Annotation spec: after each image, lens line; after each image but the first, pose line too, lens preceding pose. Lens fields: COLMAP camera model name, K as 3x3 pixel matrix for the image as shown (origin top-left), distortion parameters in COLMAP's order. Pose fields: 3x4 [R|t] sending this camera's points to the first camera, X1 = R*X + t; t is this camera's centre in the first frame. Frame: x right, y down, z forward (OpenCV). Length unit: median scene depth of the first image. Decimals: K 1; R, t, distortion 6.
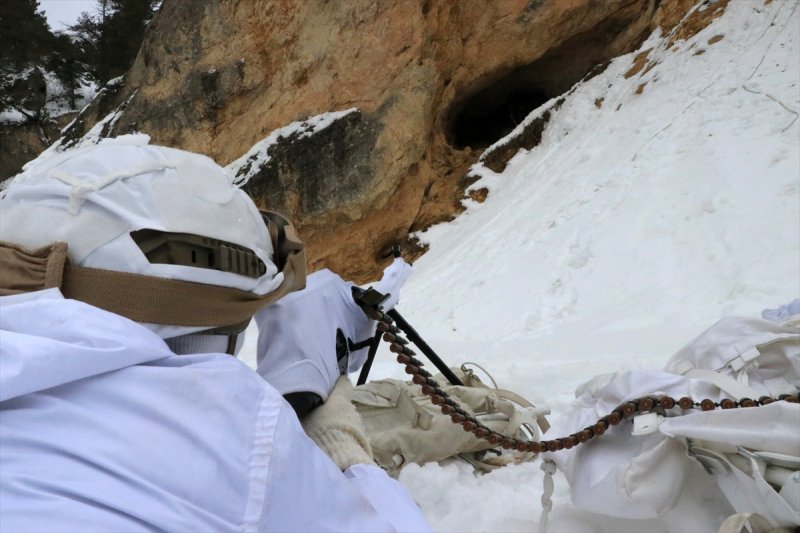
lens RADIAL K [[676.0, 0, 400.0], [0, 676.0, 266.5], [0, 0, 1]] dist [-0.165890, 0.144292]
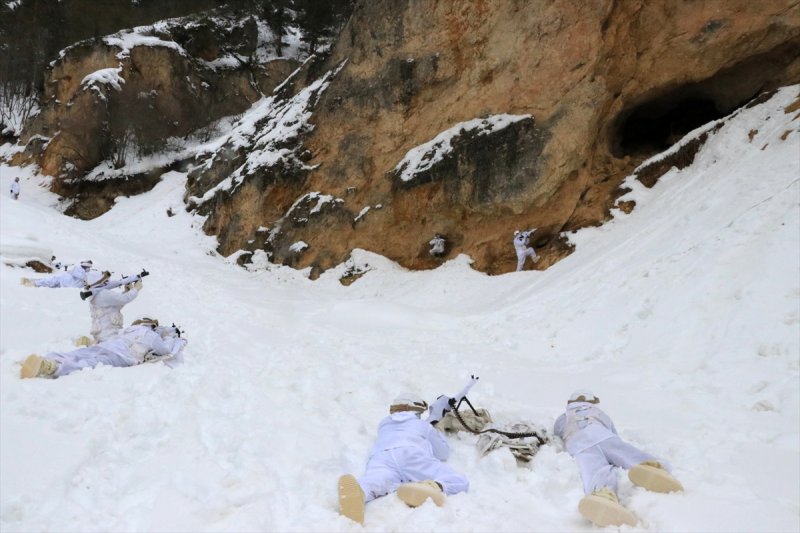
lens RADIAL K [[724.7, 0, 398.6], [0, 724.7, 256.9], [0, 0, 1]] dist [-0.154620, 0.233684]
pose [[0.962262, 0.134139, -0.236765, 0.038454], [-0.113830, 0.988703, 0.097519, -0.085285], [0.247171, -0.066888, 0.966660, -0.246388]]
